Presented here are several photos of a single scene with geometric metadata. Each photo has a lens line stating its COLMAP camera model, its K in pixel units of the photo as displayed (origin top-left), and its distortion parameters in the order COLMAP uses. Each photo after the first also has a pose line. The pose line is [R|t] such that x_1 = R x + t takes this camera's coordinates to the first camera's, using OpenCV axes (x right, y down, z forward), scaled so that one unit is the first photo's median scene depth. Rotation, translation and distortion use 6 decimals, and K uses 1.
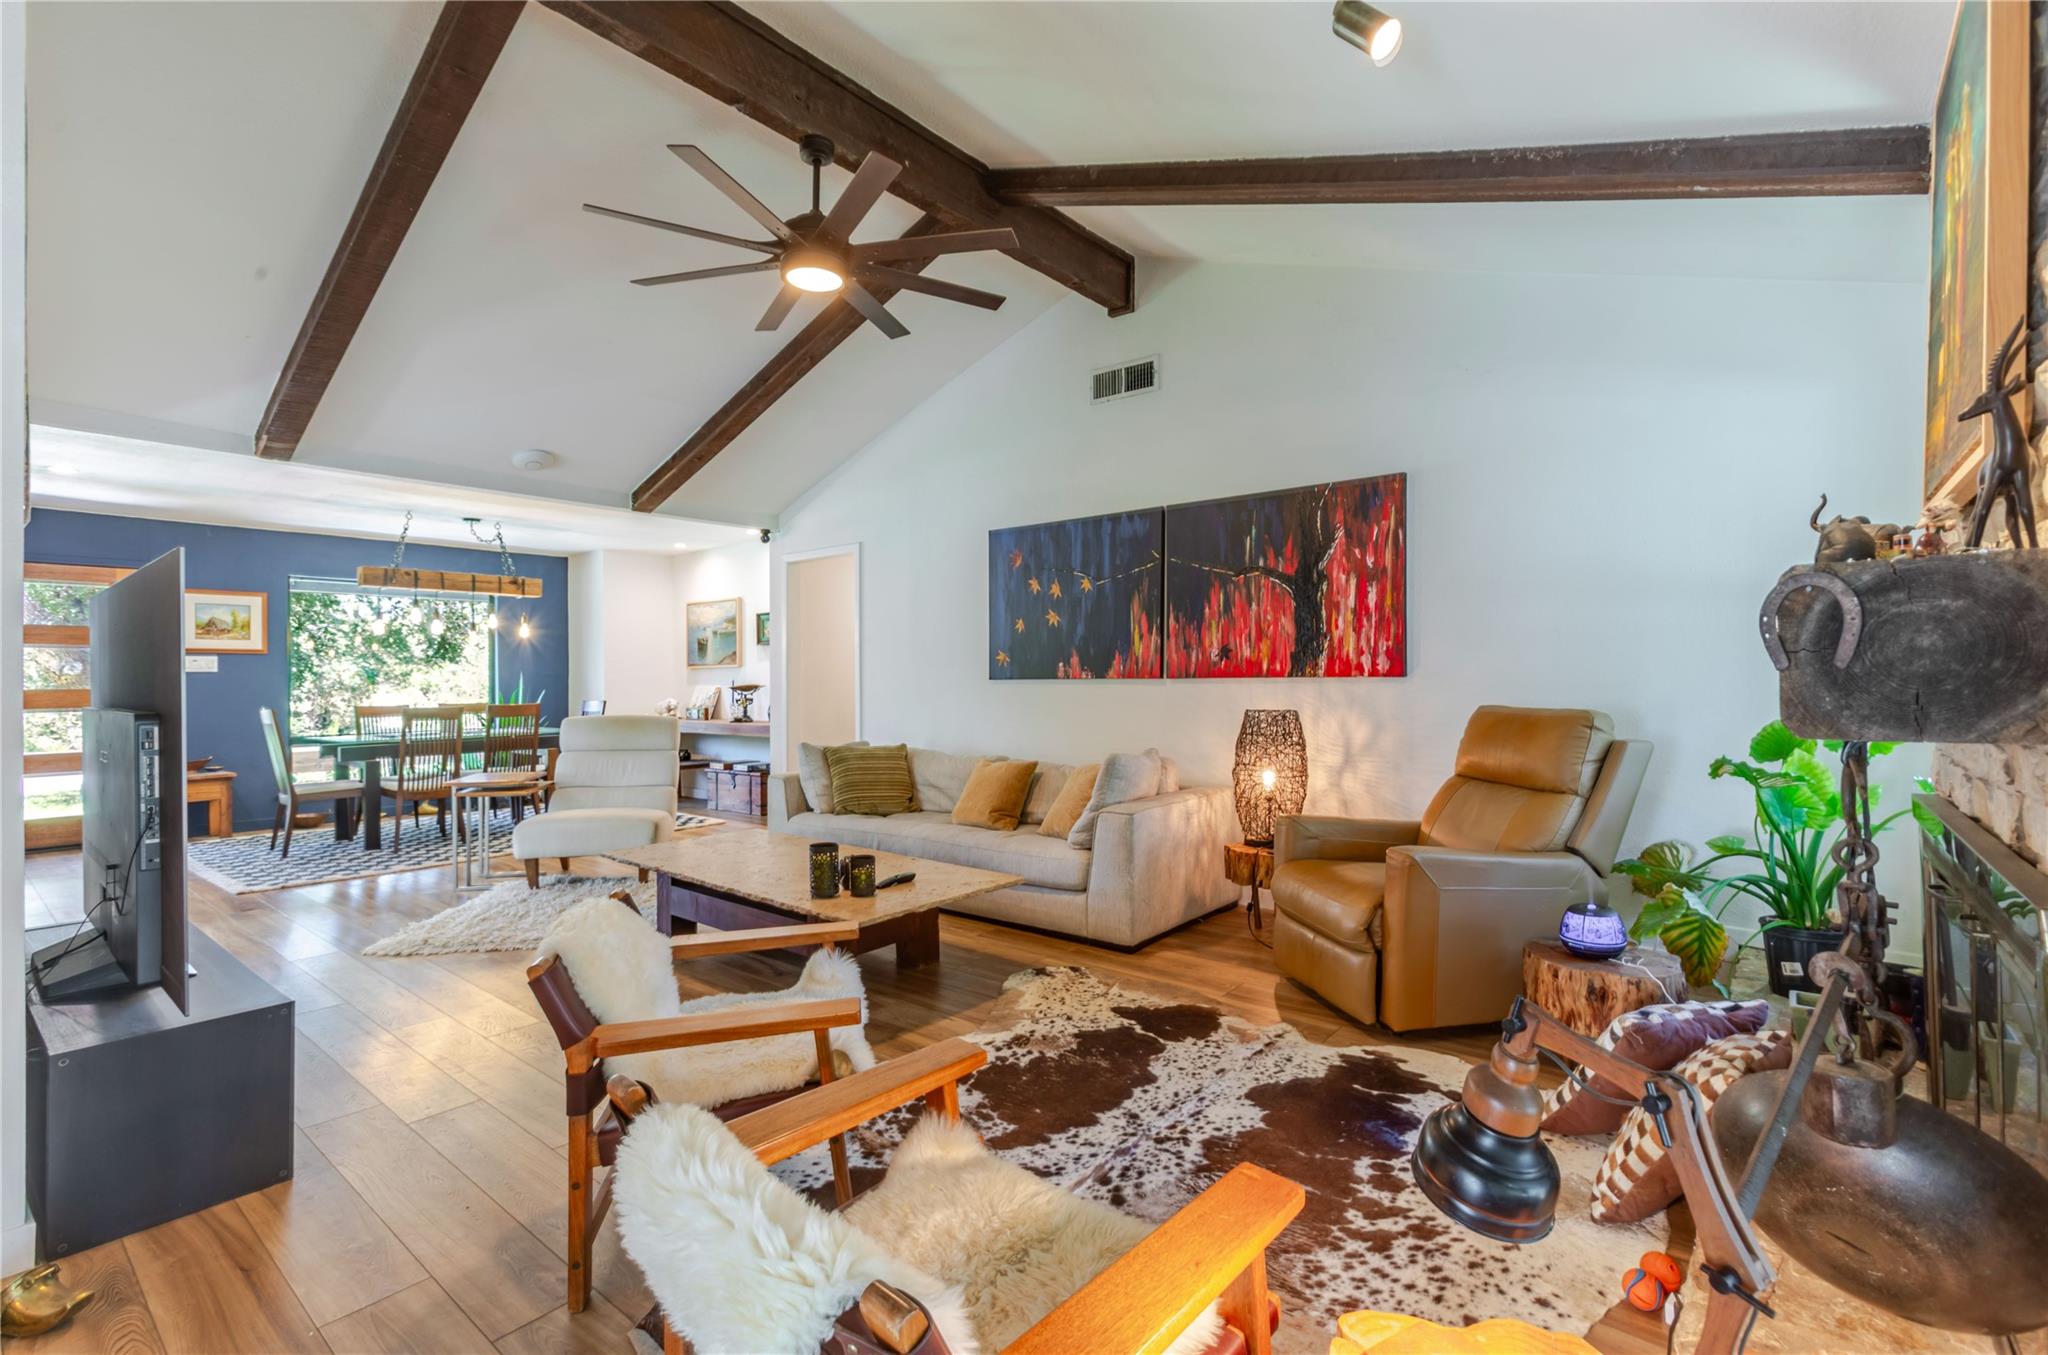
lens RADIAL K [[922.7, 0, 1027.1], [0, 922.7, 675.5], [0, 0, 1]] dist [-0.013479, 0.013138]
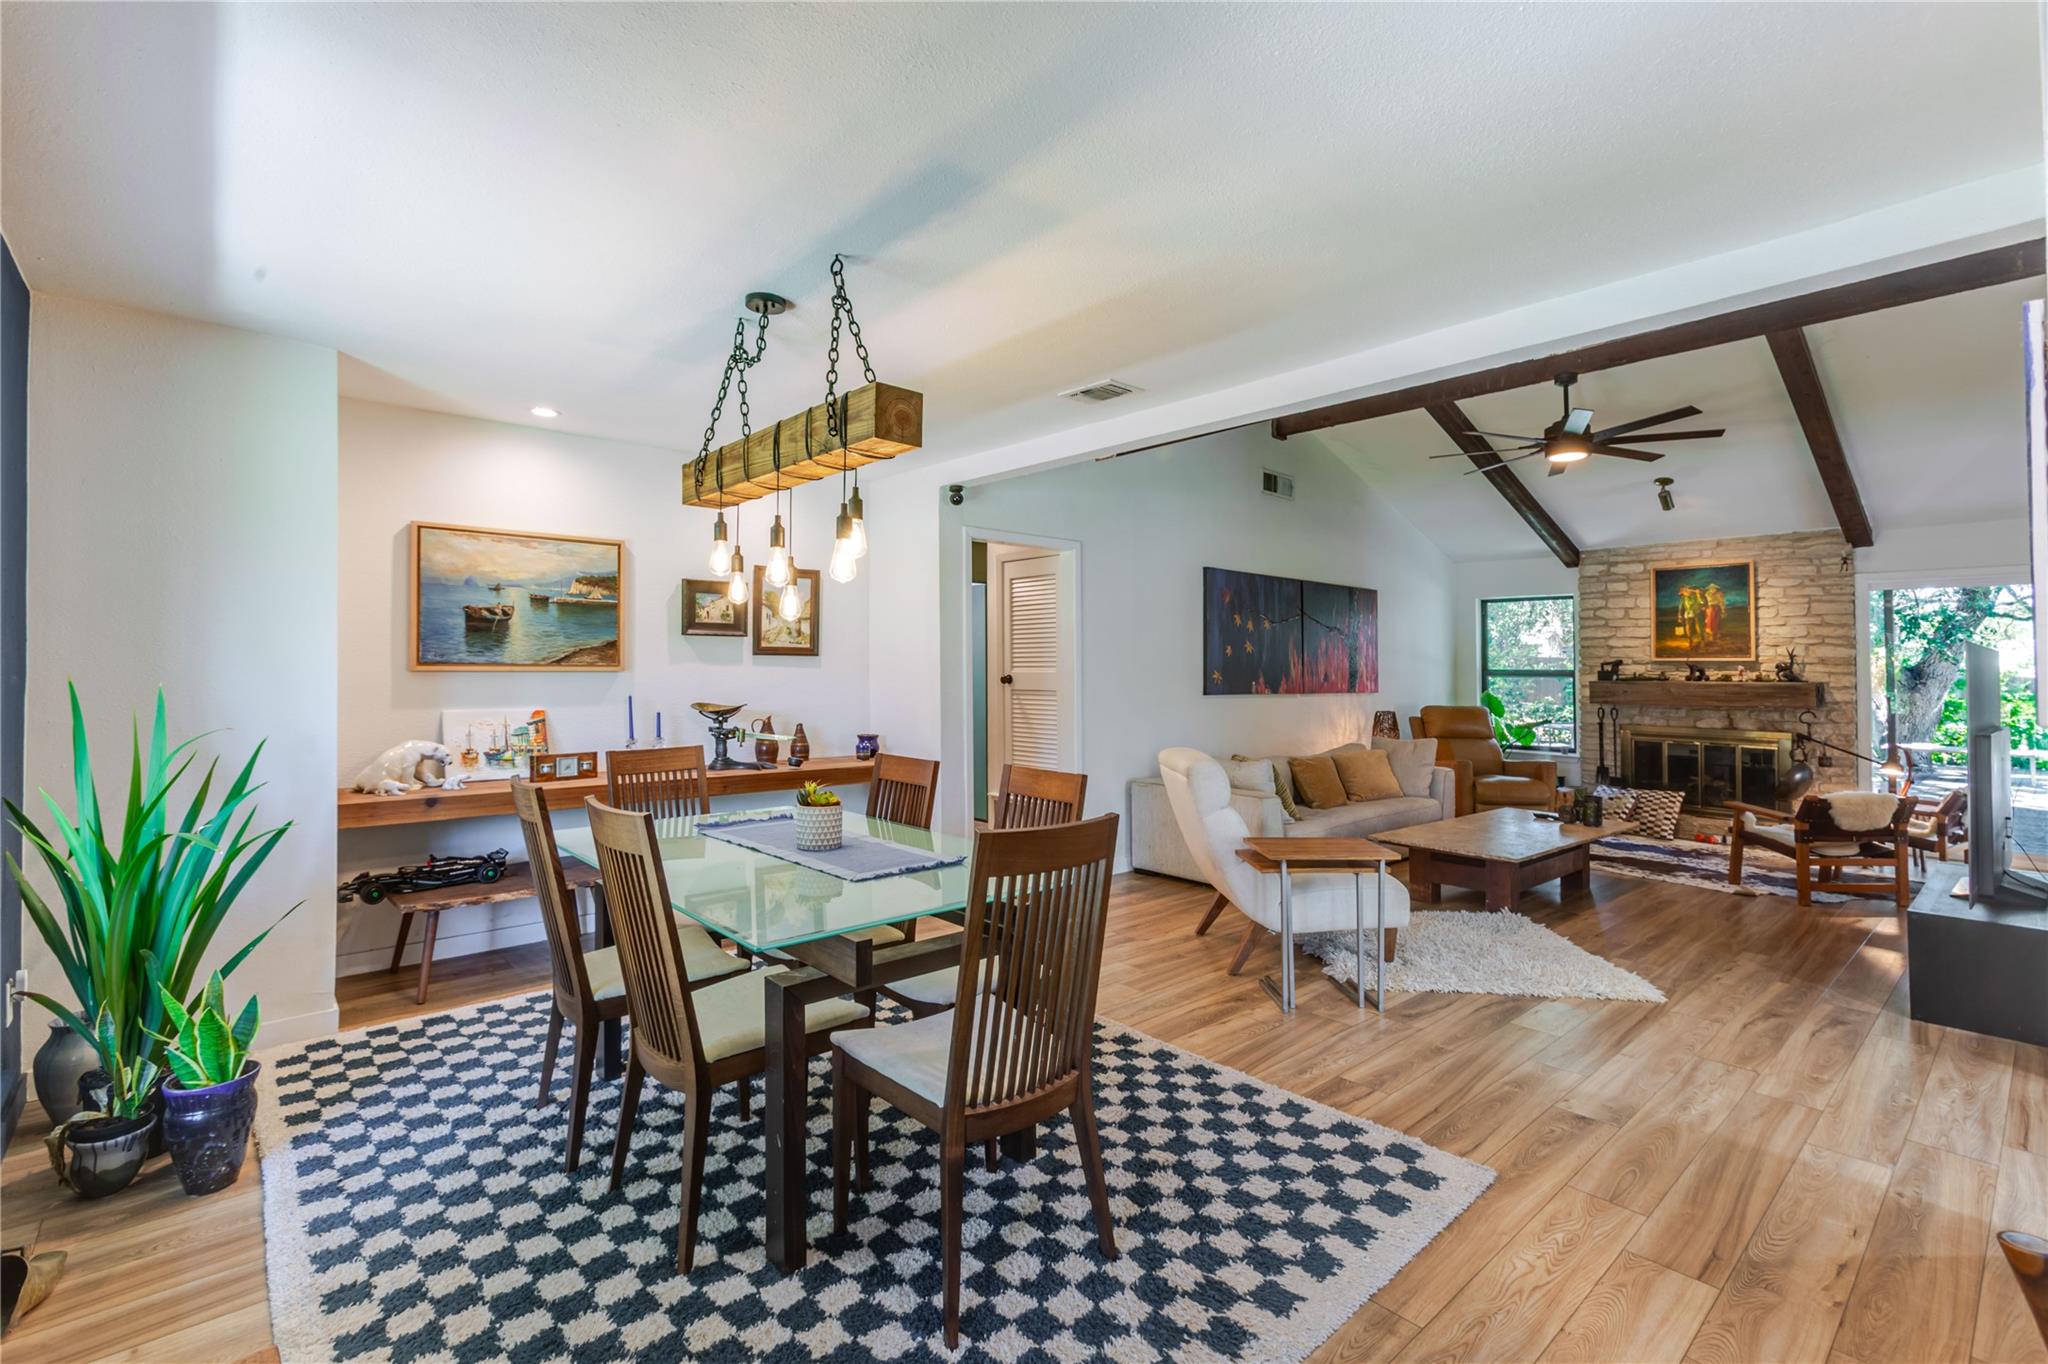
lens RADIAL K [[922.7, 0, 1025.7], [0, 922.7, 667.0], [0, 0, 1]] dist [-0.013479, 0.013138]
pose [[0.158843, 0.013832, 0.987207, -1.363527], [-0.014842, 0.999822, -0.011621, -0.015293], [-0.987192, -0.012806, 0.159020, 1.160234]]
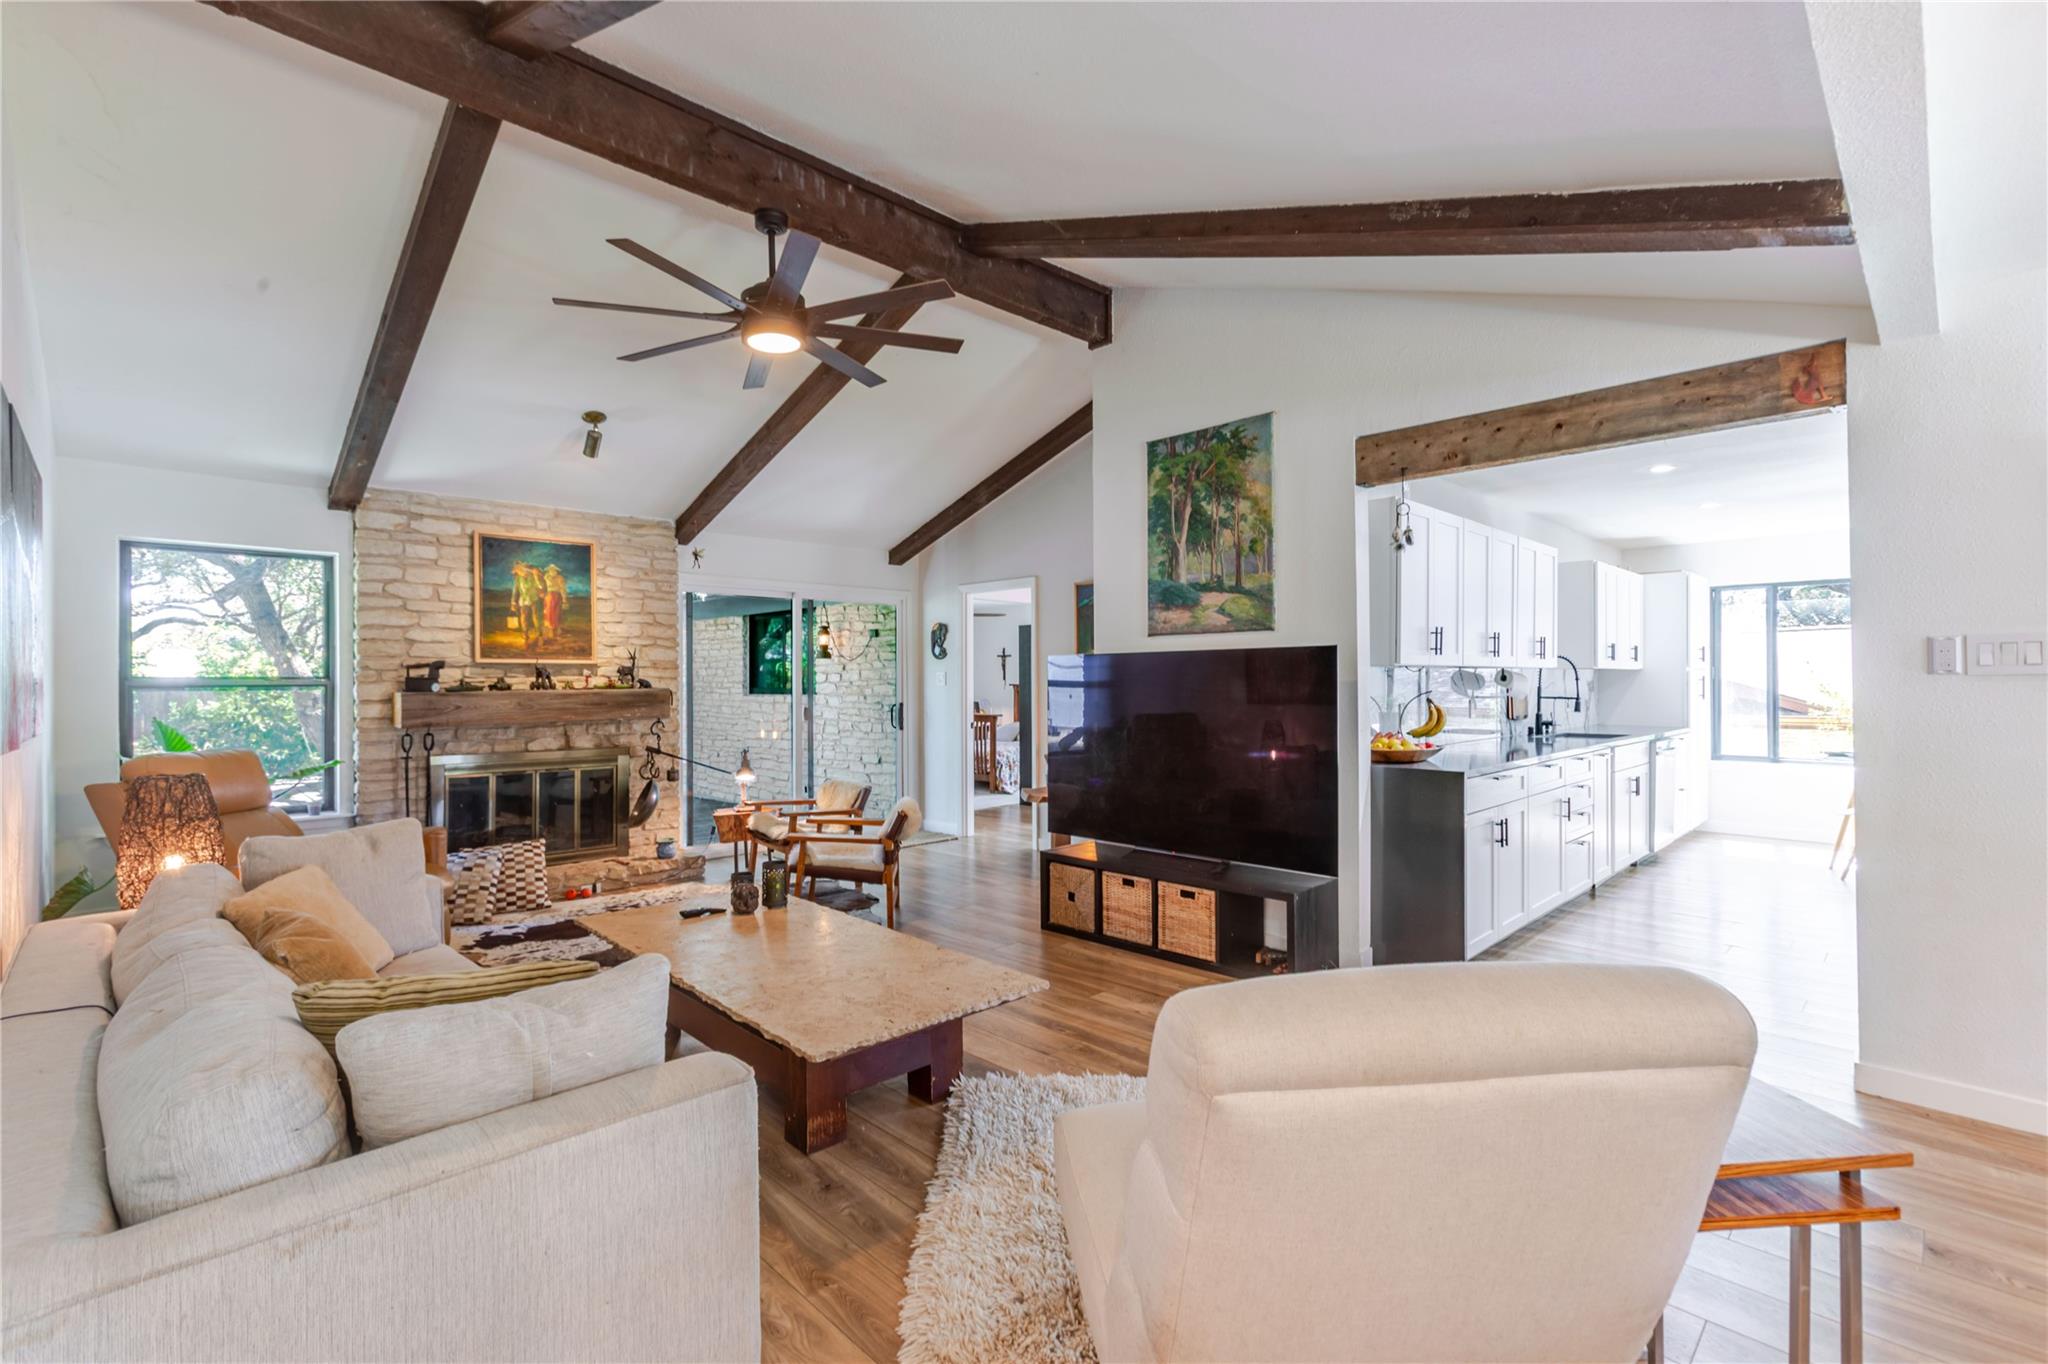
lens RADIAL K [[922.7, 0, 1020.8], [0, 922.7, 679.0], [0, 0, 1]] dist [-0.013479, 0.013138]
pose [[-0.993933, 0.016346, 0.108768, -0.412058], [0.015589, 0.999848, -0.007811, -0.020935], [-0.108879, -0.006068, -0.994036, 1.393947]]
